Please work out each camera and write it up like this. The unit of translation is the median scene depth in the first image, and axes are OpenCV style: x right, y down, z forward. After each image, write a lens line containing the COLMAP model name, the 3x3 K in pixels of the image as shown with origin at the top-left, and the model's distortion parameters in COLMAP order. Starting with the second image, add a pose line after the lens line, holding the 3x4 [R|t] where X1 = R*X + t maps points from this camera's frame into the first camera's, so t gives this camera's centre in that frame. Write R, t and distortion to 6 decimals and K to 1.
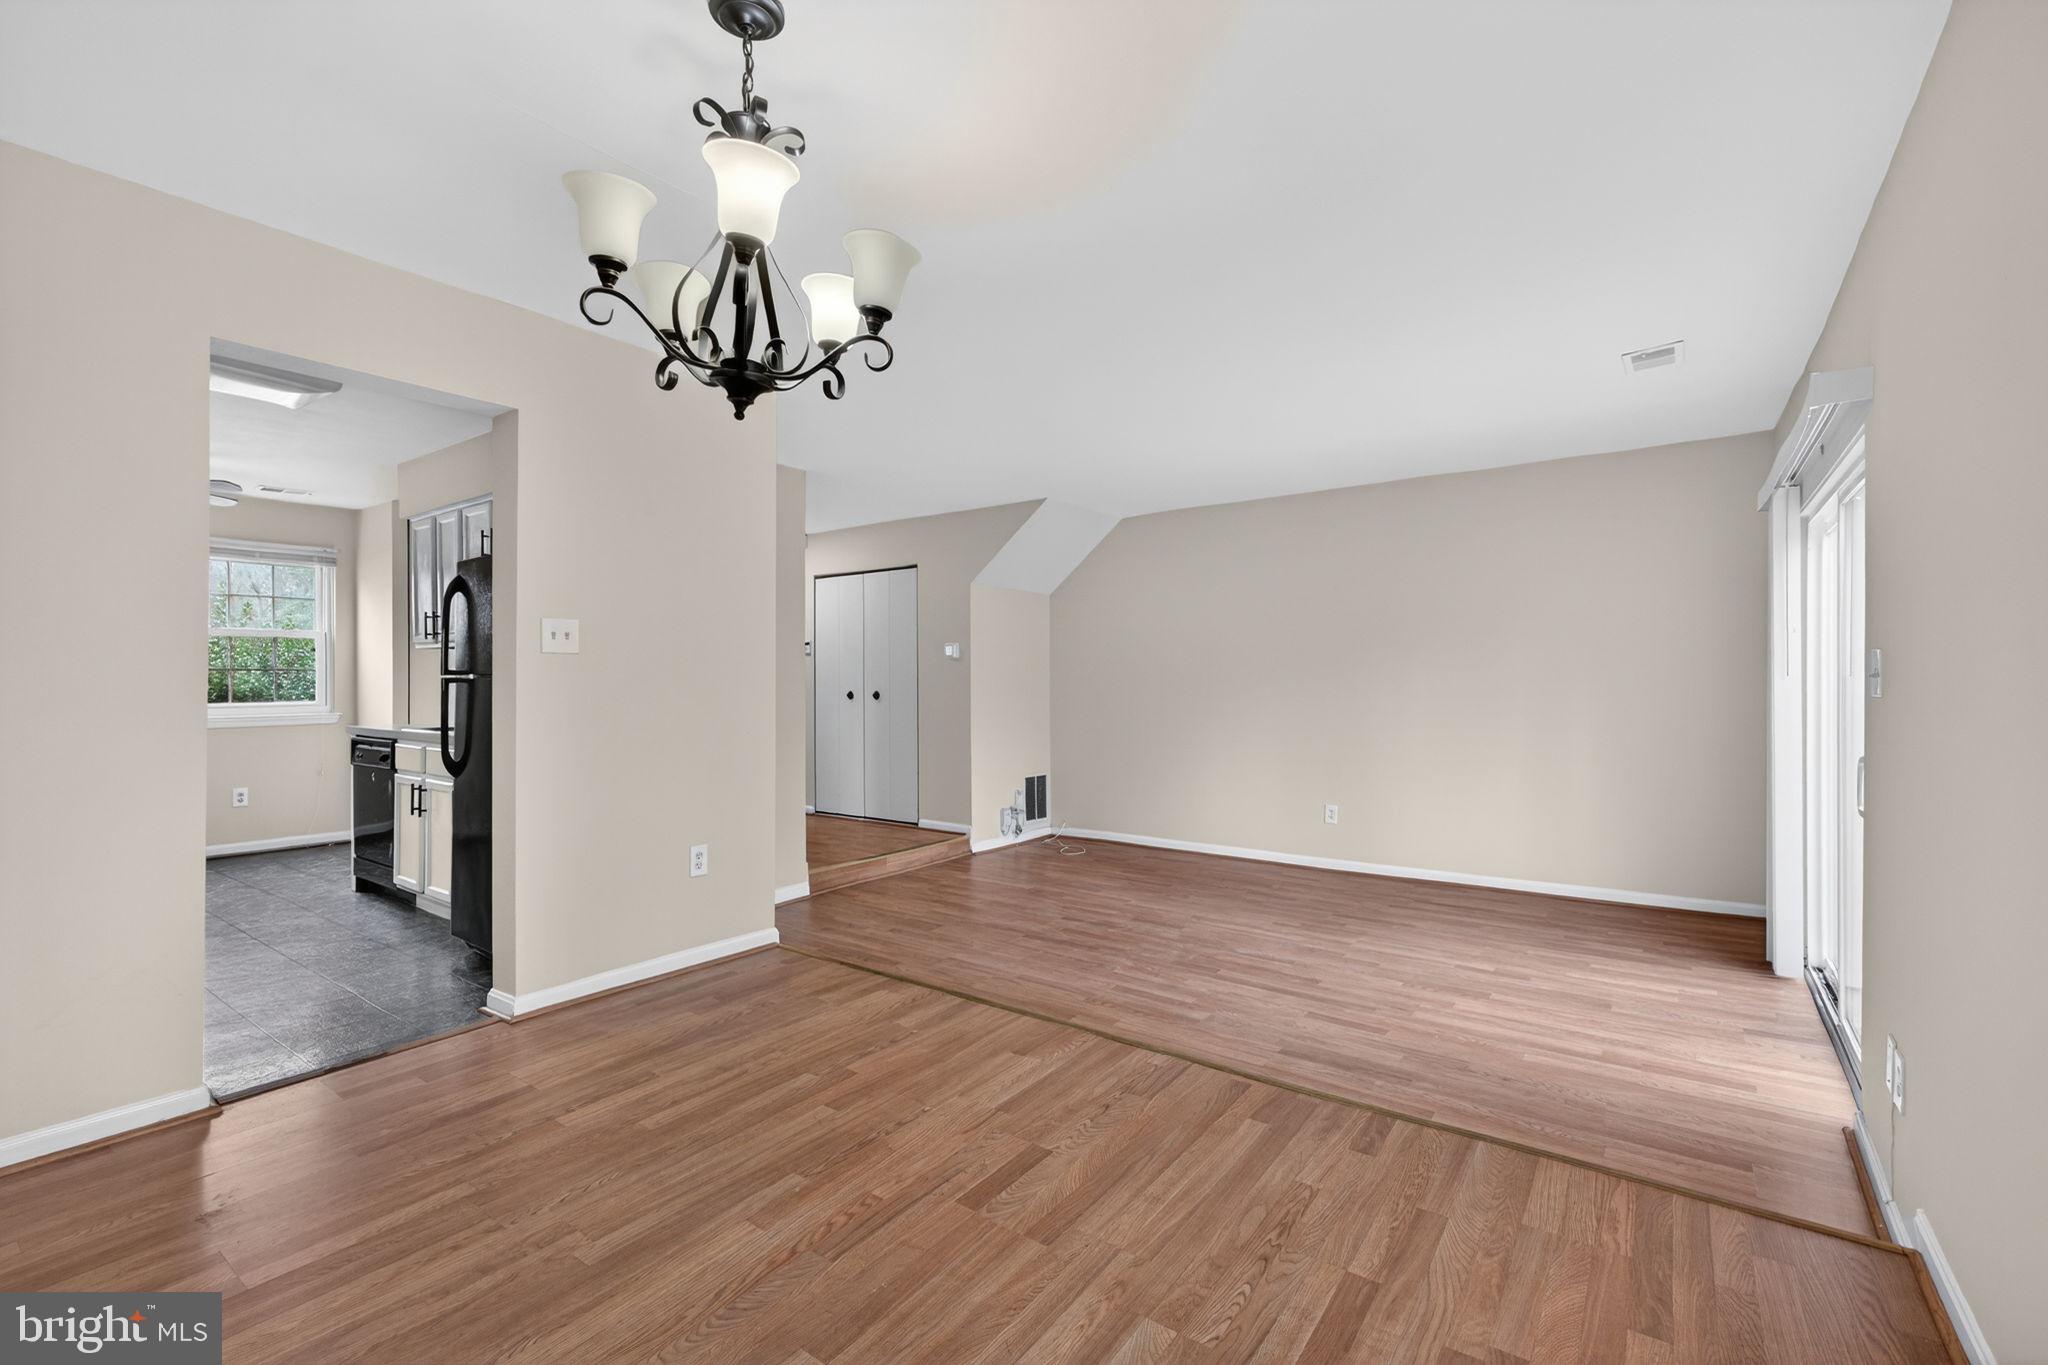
lens RADIAL K [[915.2, 0, 1008.5], [0, 915.2, 680.5], [0, 0, 1]] dist [-0.002097, -0.000259]
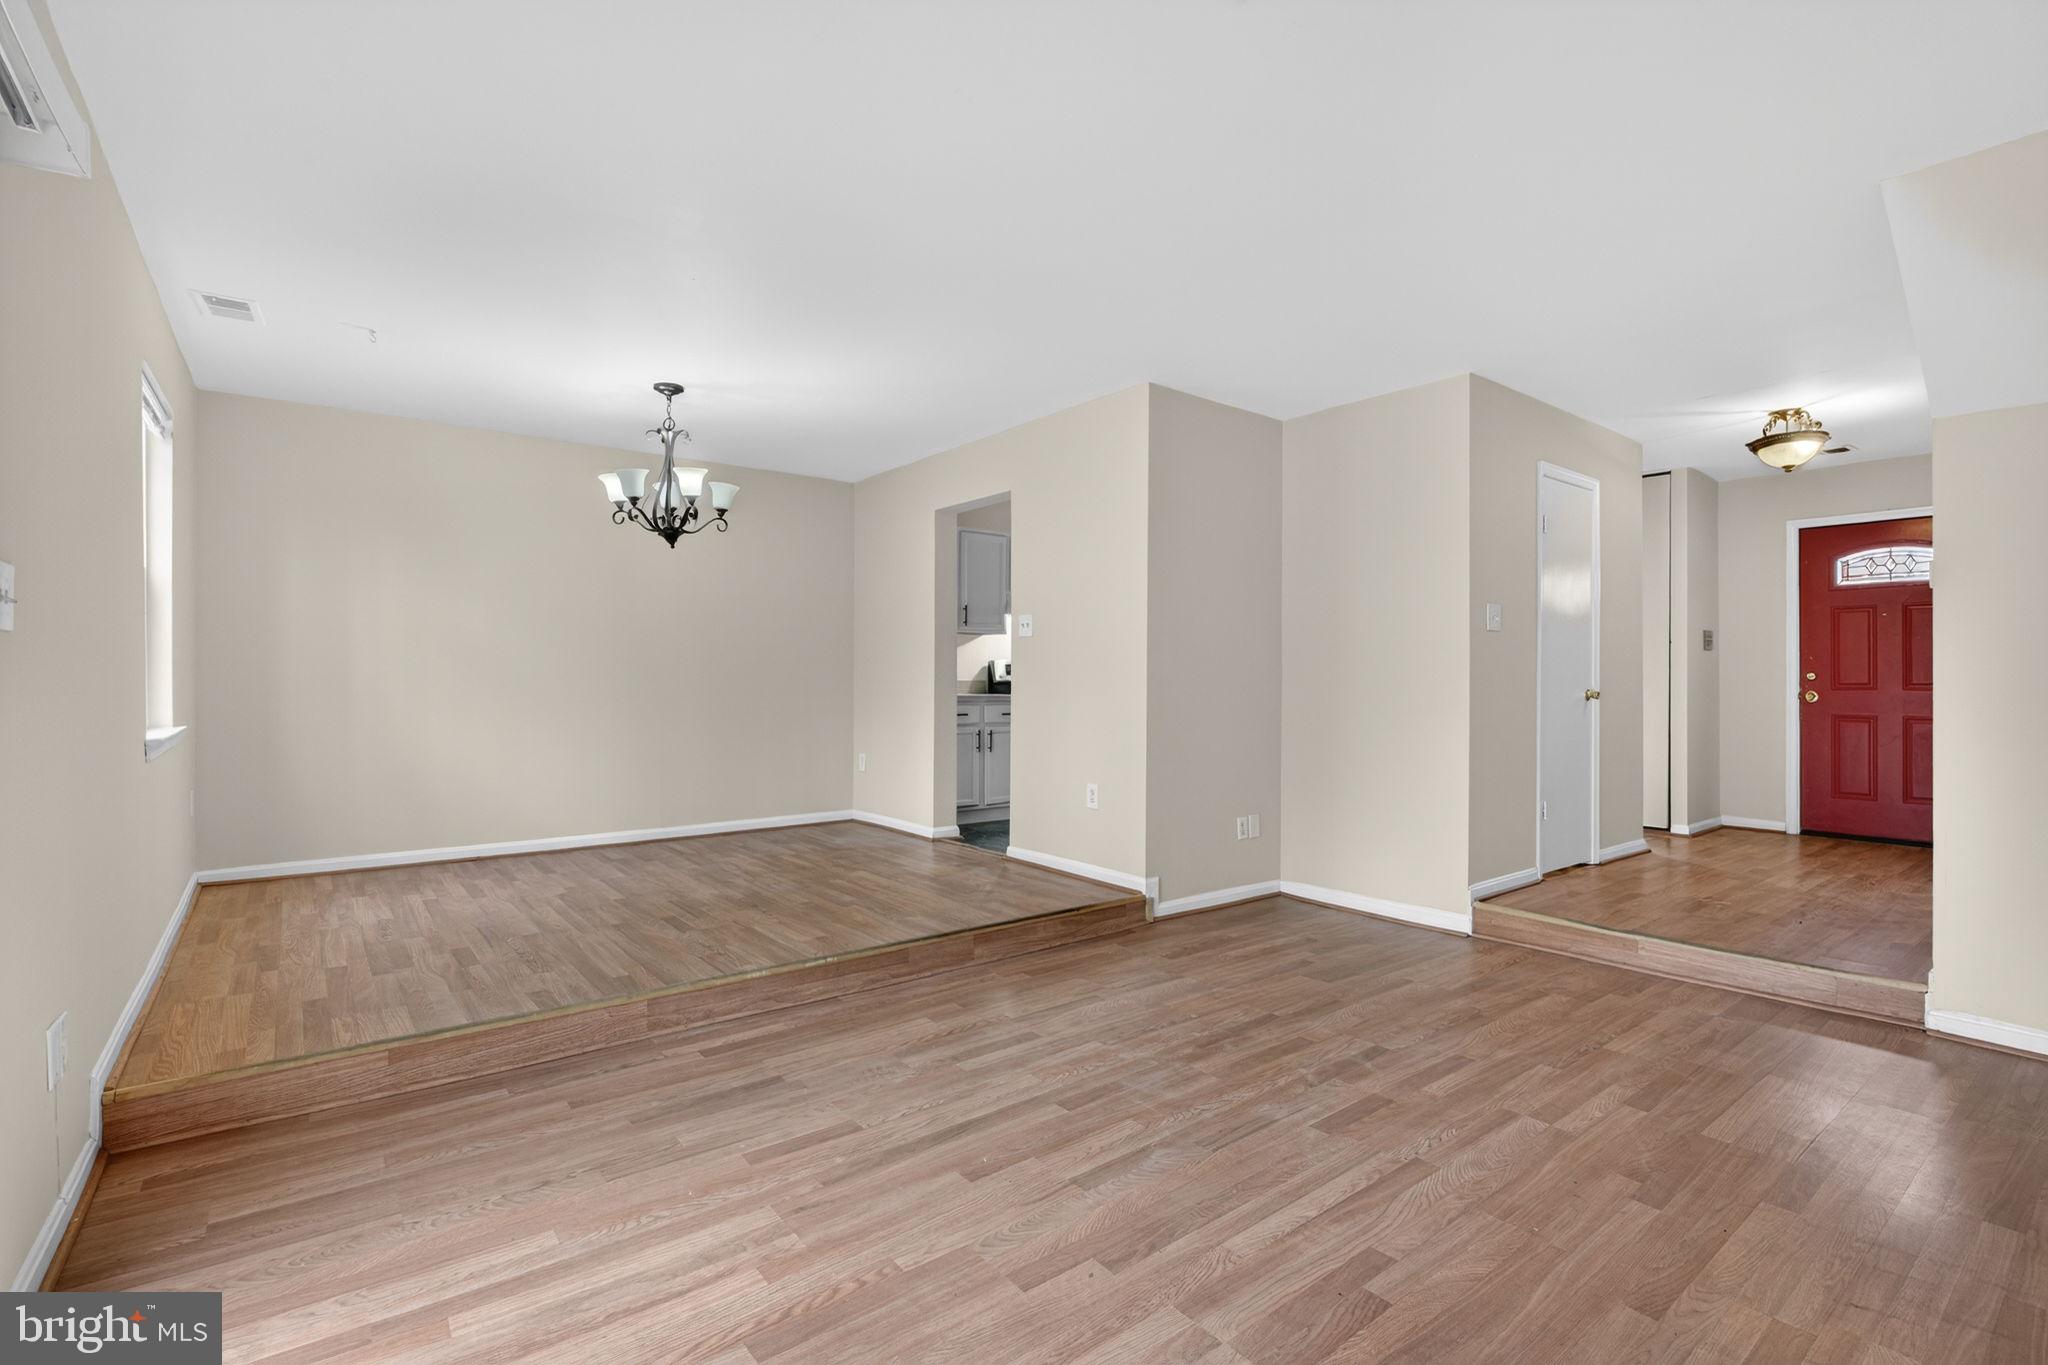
lens RADIAL K [[915.2, 0, 1004.2], [0, 915.2, 680.1], [0, 0, 1]] dist [-0.002097, -0.000259]
pose [[-0.275996, 0.008037, -0.961125, 0.920761], [0.002803, 0.999968, 0.007557, 0.028190], [0.961155, -0.000608, -0.276010, 1.256810]]
